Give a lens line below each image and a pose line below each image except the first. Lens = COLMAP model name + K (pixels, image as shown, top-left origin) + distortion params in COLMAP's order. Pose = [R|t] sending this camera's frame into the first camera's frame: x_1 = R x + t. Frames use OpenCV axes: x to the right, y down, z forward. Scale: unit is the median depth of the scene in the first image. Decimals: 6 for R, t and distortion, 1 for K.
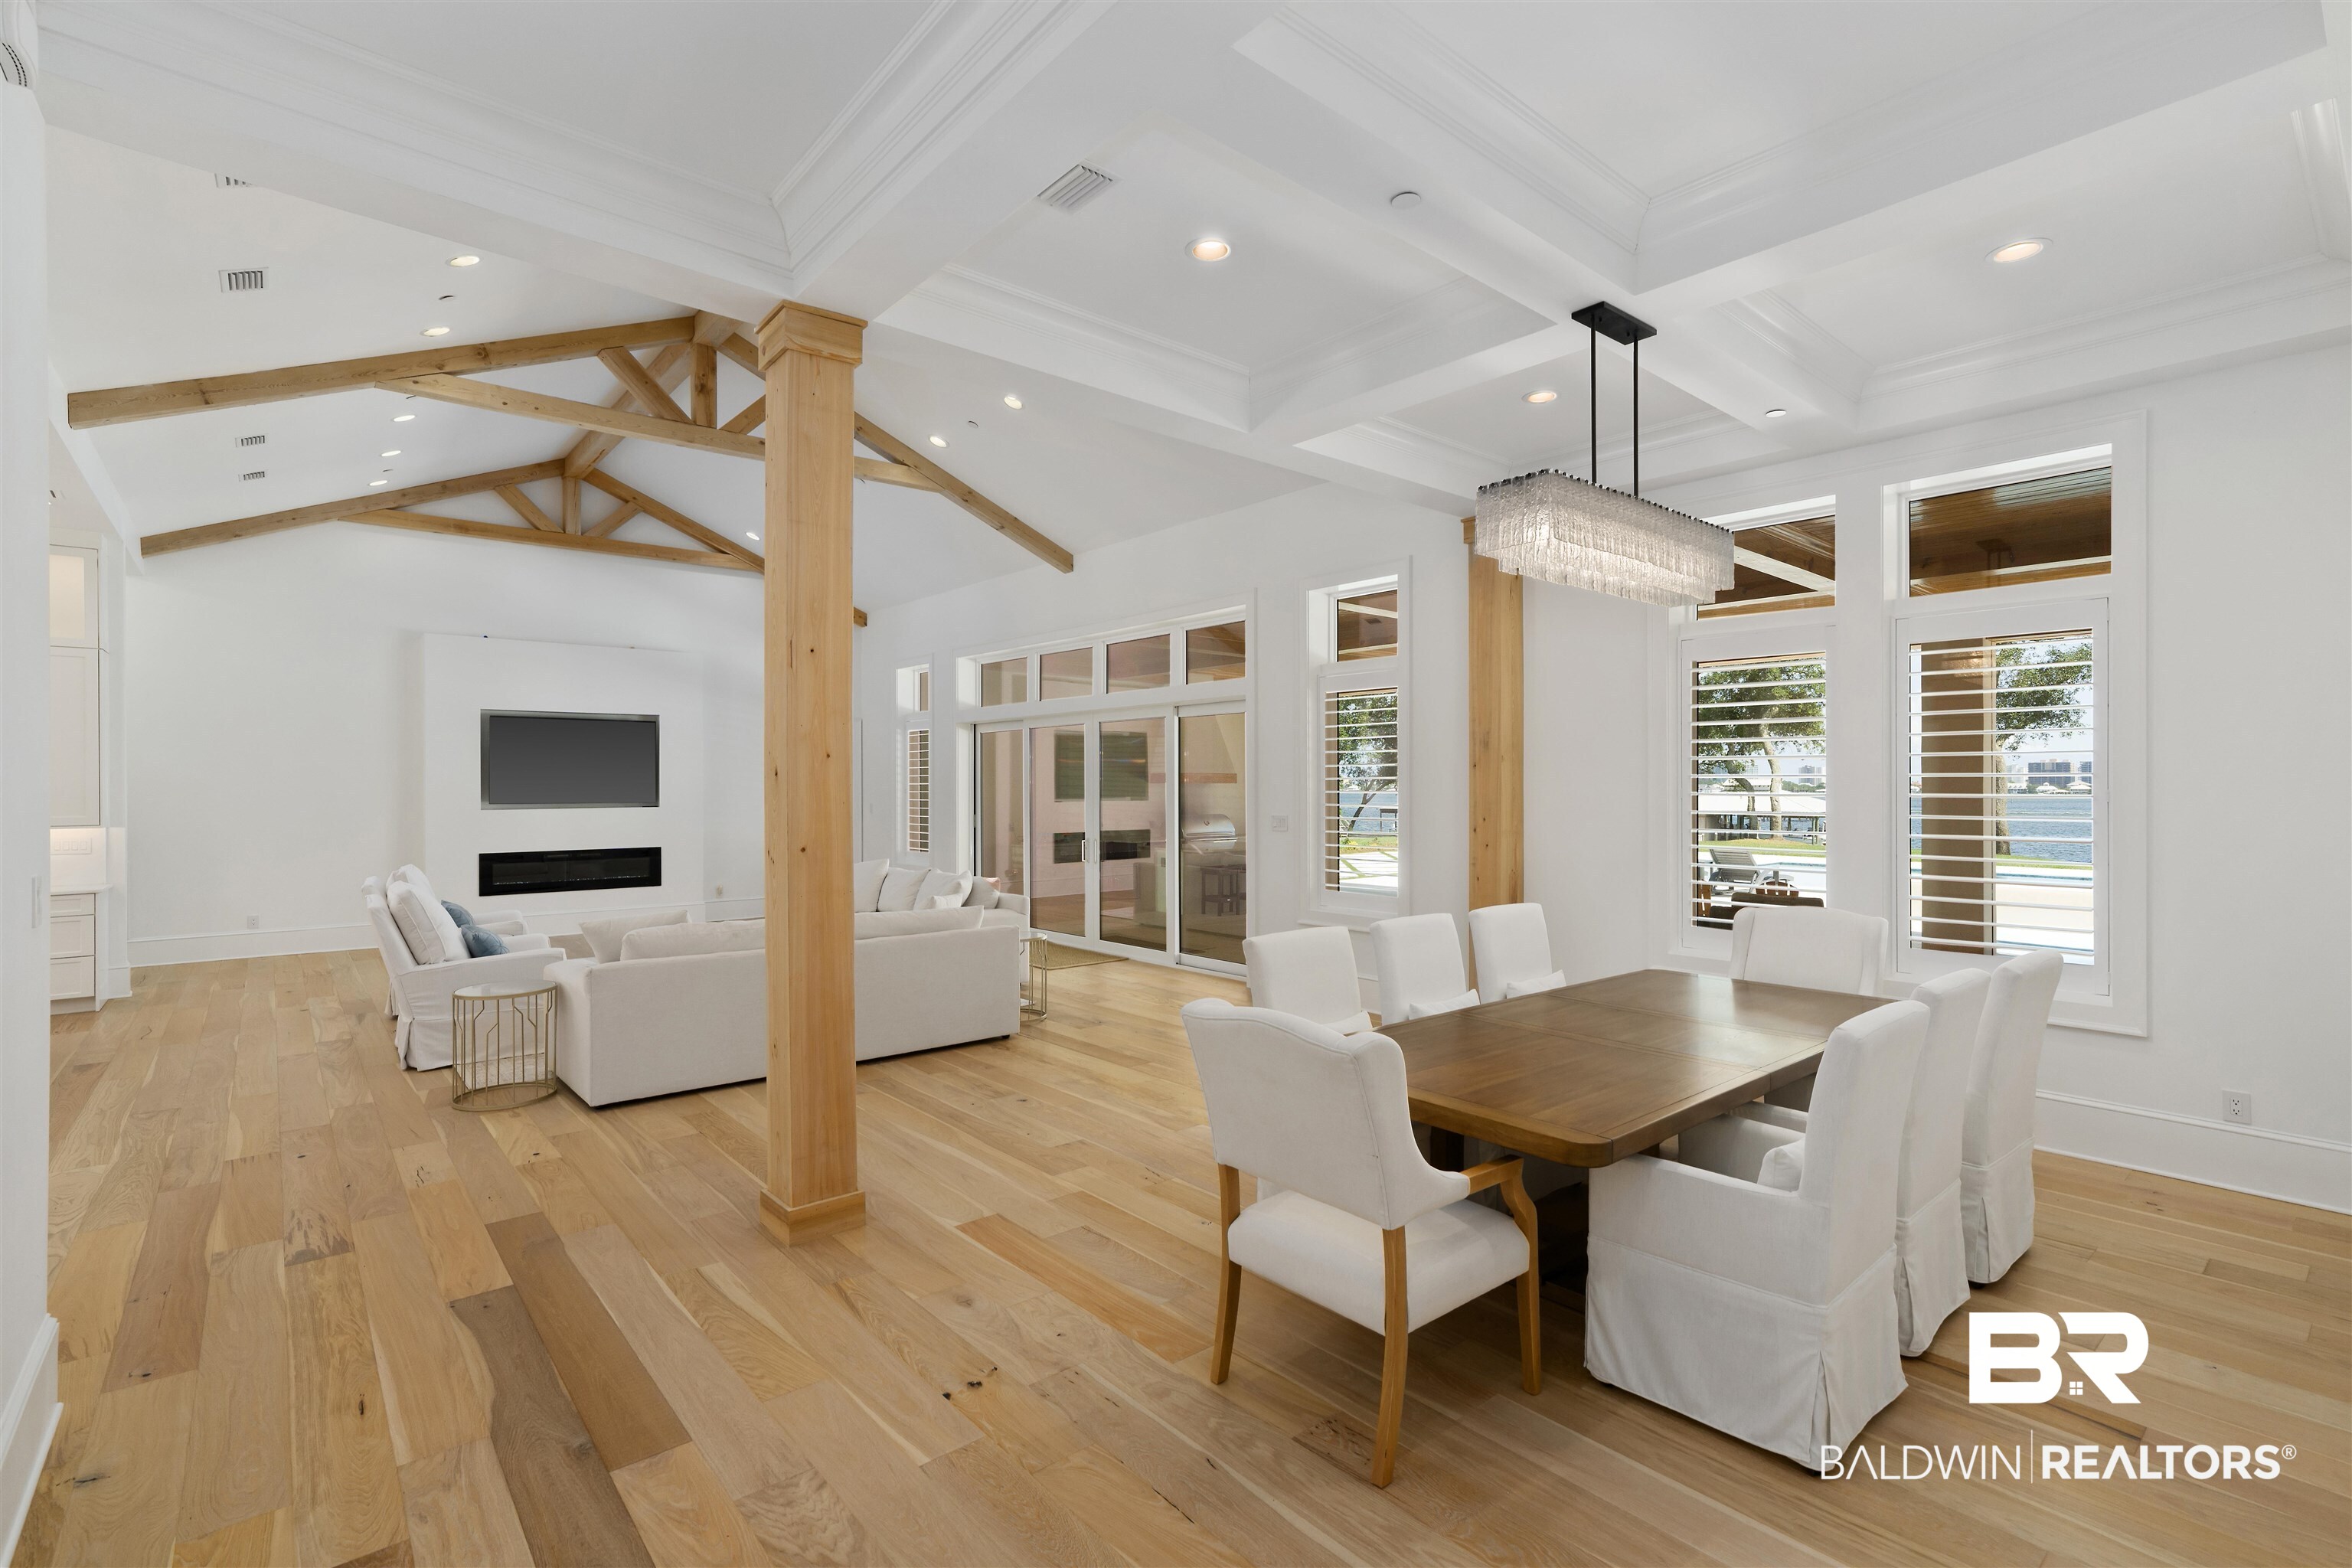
lens RADIAL K [[1073.1, 0, 1176.0], [0, 1073.1, 784.0], [0, 0, 1]] dist [-0.003506, 0.000078]
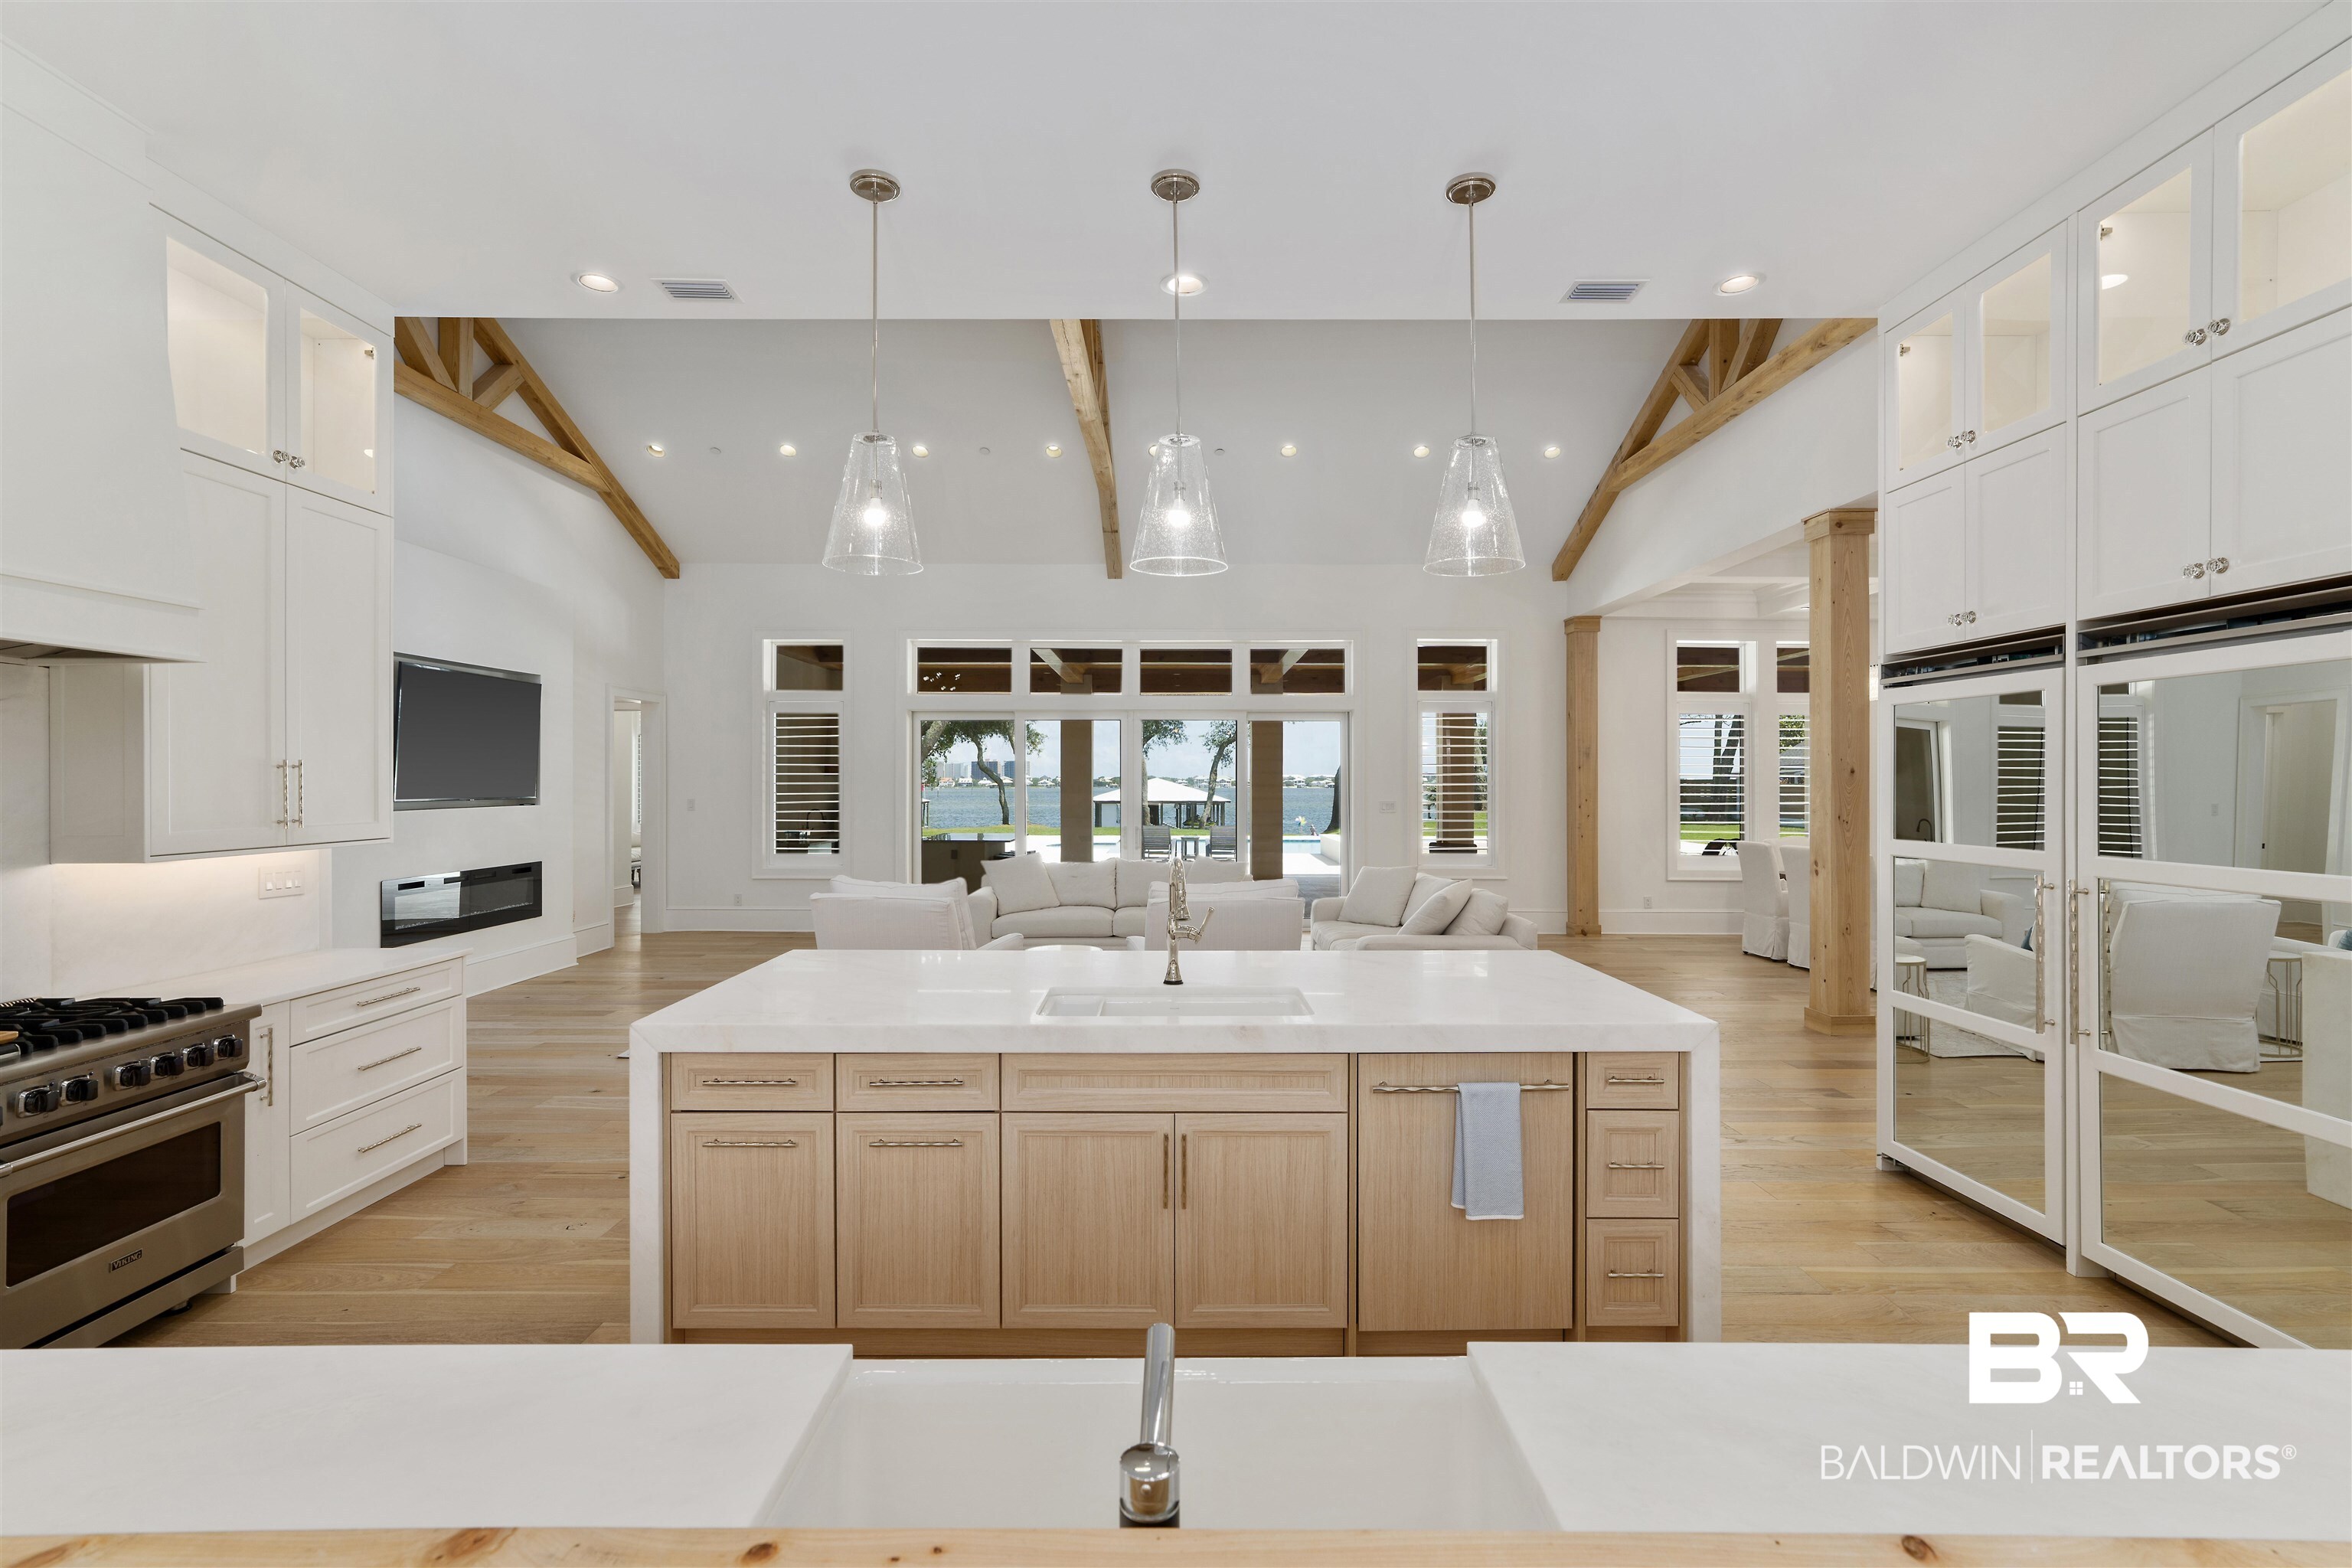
lens RADIAL K [[1073.1, 0, 1176.0], [0, 1073.1, 784.0], [0, 0, 1]] dist [-0.003506, 0.000078]
pose [[0.645236, 0.003017, 0.763977, -0.772726], [-0.004525, 0.999990, -0.000127, 0.005854], [-0.763970, -0.003375, 0.645243, 0.229222]]
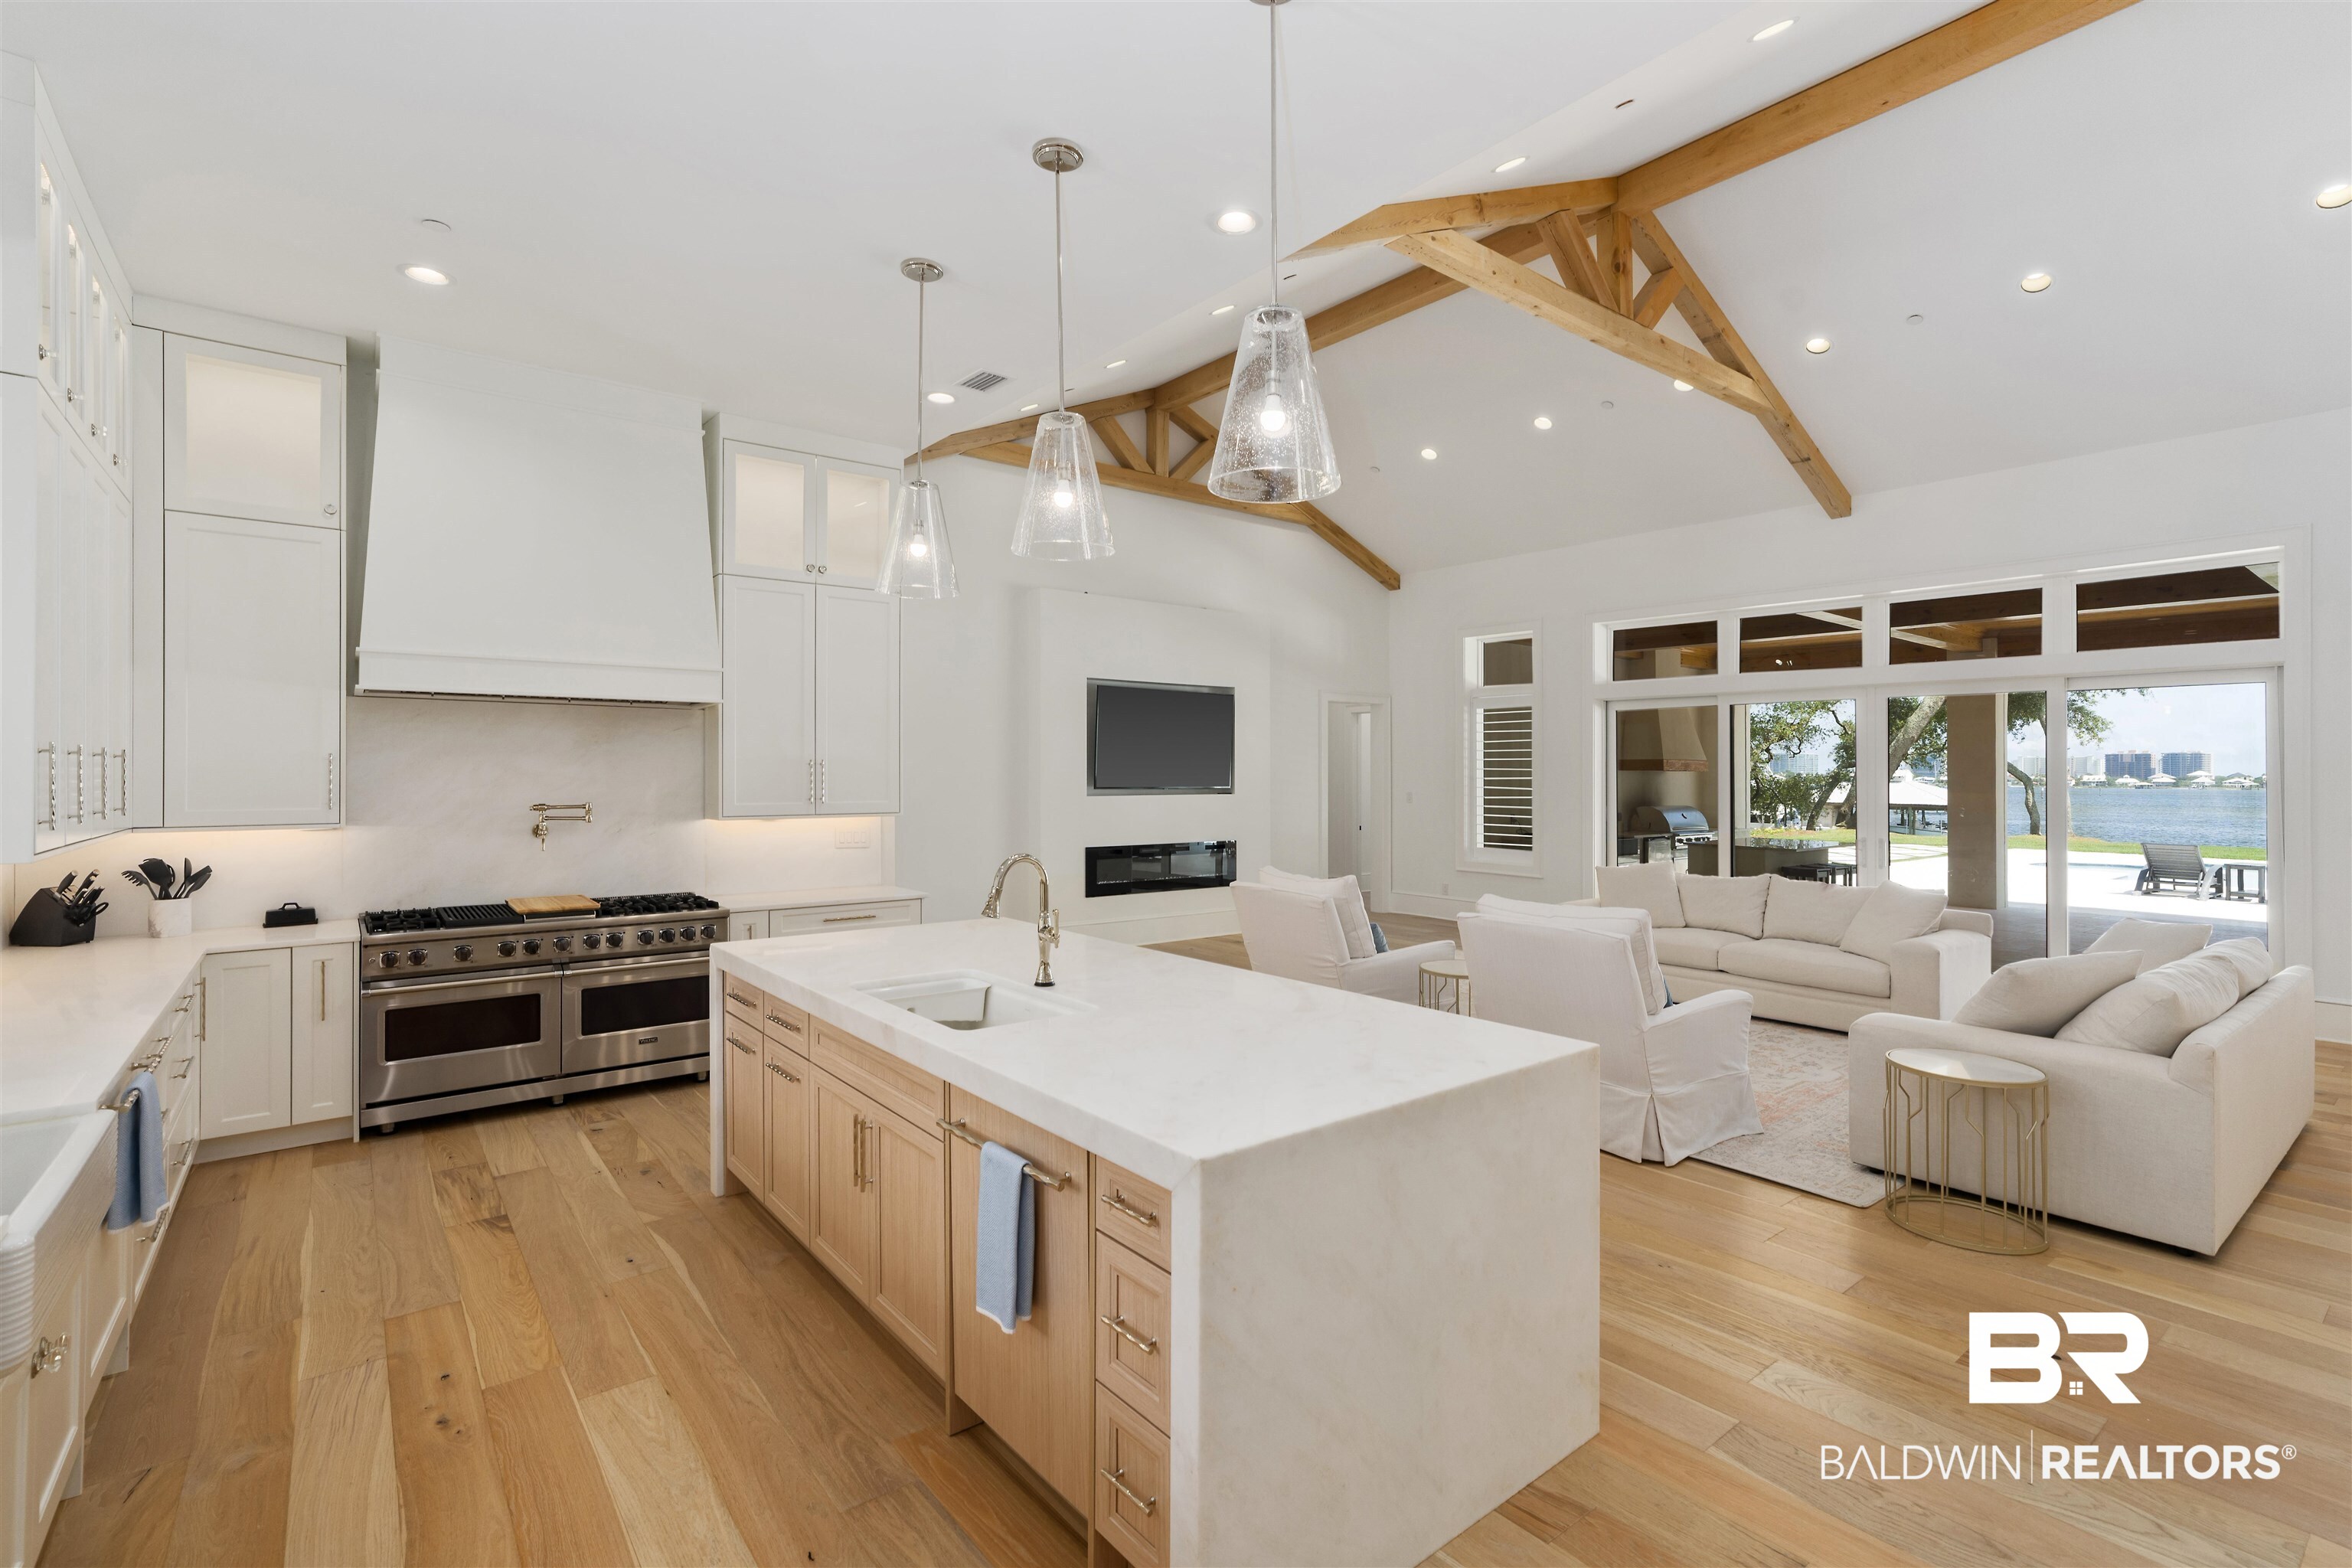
lens RADIAL K [[1065.0, 0, 1176.0], [0, 1065.0, 784.0], [0, 0, 1]] dist [-0.002245, -0.000141]
pose [[0.999335, 0.009750, -0.035140, -0.512941], [-0.009385, 0.999901, 0.010530, 0.004366], [0.035240, -0.010193, 0.999327, 0.143237]]
